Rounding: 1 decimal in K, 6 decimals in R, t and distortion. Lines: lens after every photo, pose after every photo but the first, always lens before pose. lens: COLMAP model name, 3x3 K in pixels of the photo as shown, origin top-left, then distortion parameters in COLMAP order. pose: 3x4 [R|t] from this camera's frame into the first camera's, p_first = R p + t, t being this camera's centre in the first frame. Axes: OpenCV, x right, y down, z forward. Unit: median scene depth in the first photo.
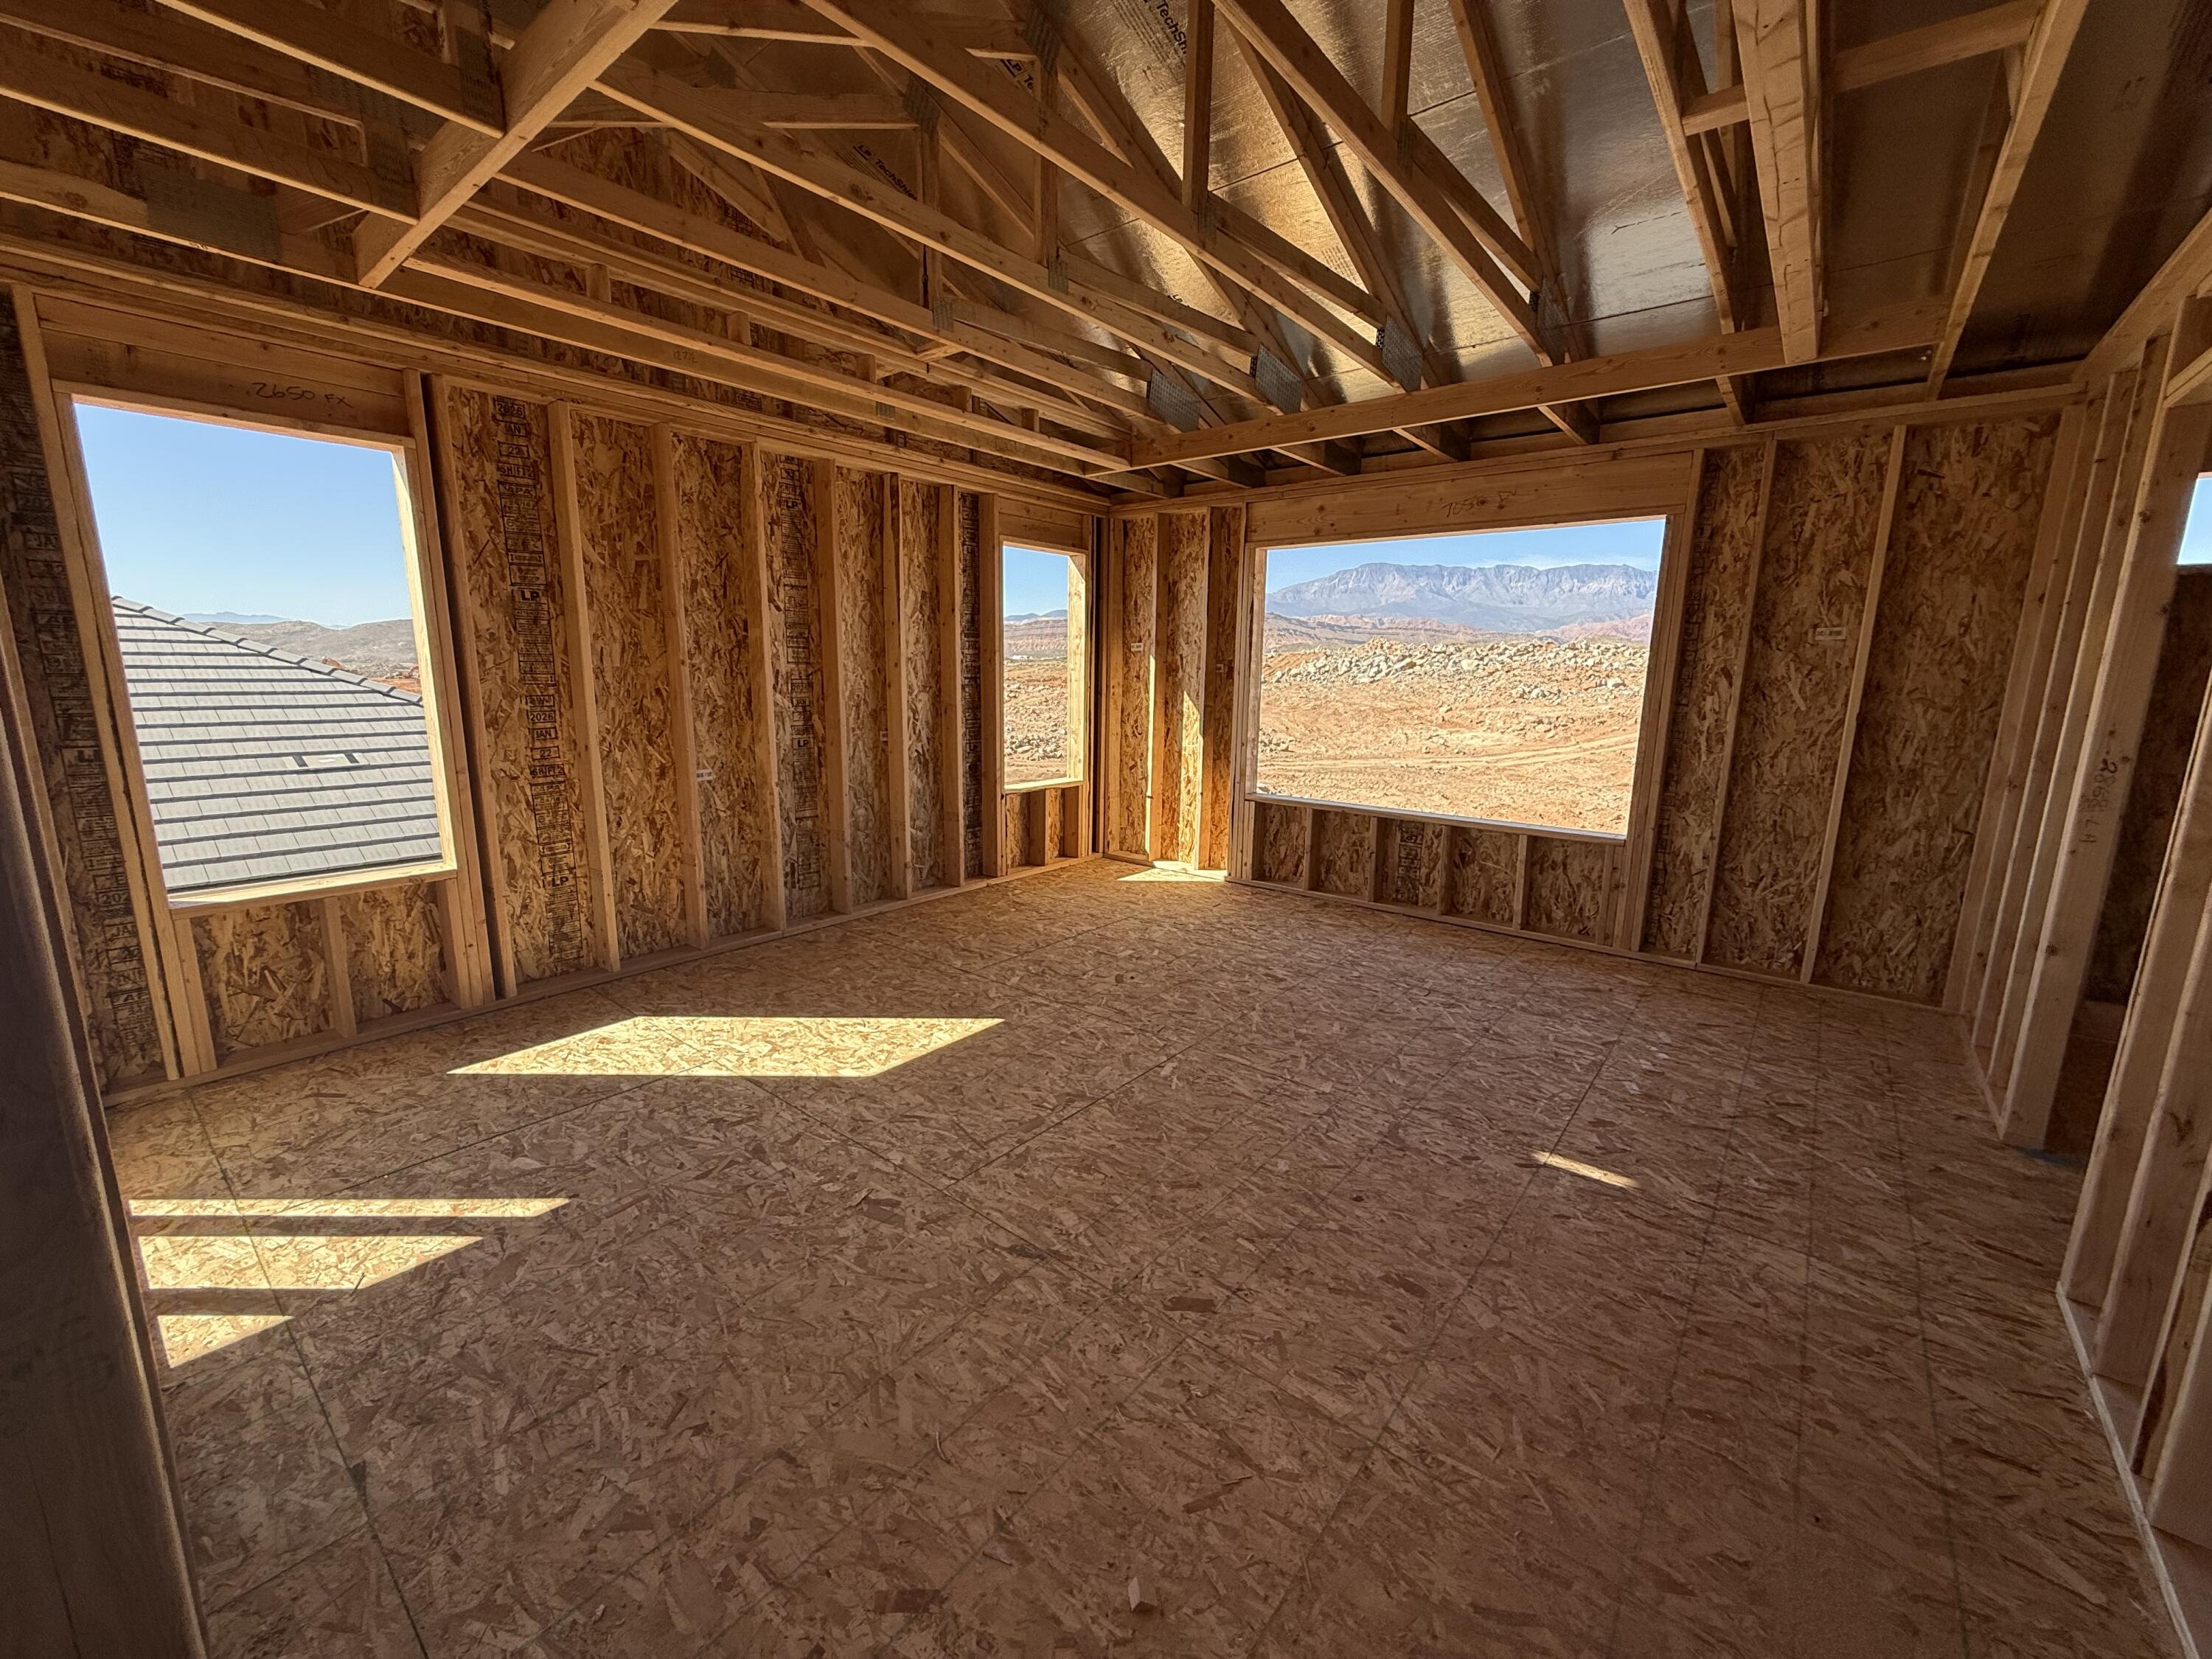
lens RADIAL K [[879.0, 0, 1099.2], [0, 879.0, 829.8], [0, 0, 1]] dist [0.001018, -0.000152]
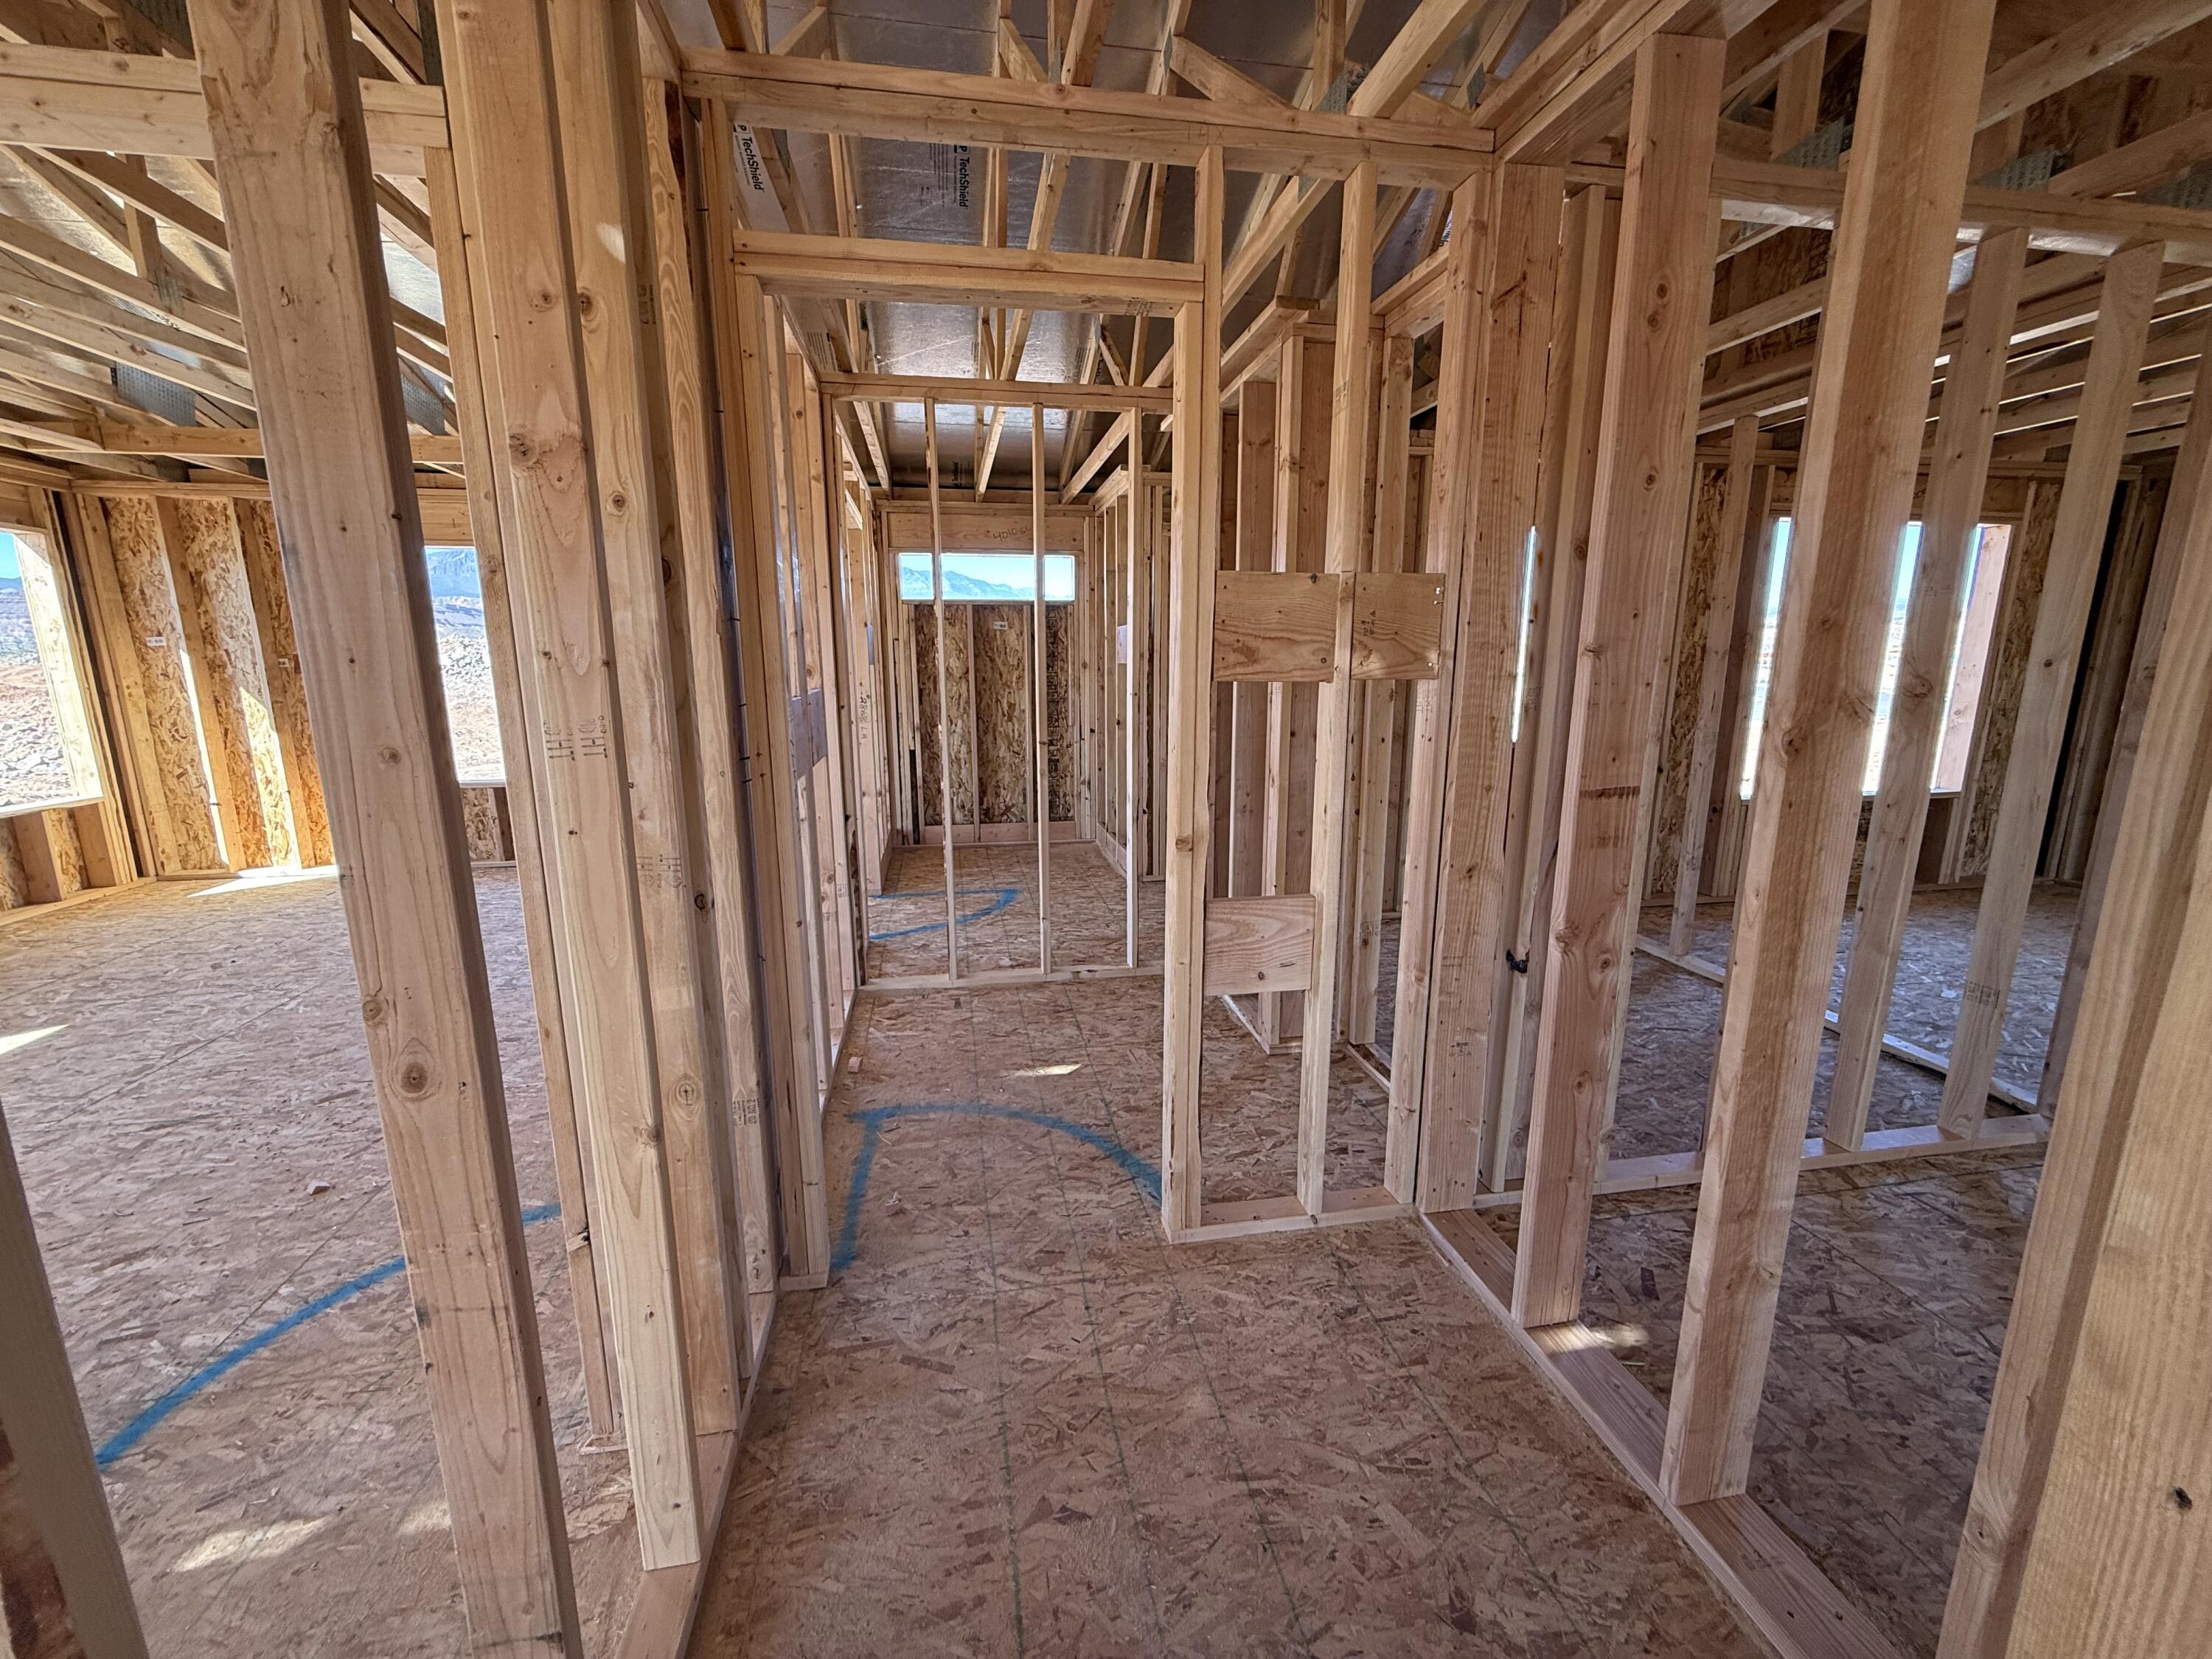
lens RADIAL K [[879.0, 0, 1099.2], [0, 879.0, 829.8], [0, 0, 1]] dist [0.001018, -0.000152]
pose [[0.651682, -0.163233, 0.740720, -0.027167], [0.153620, 0.984734, 0.081852, 0.057994], [-0.742773, 0.060448, 0.666809, -0.314827]]
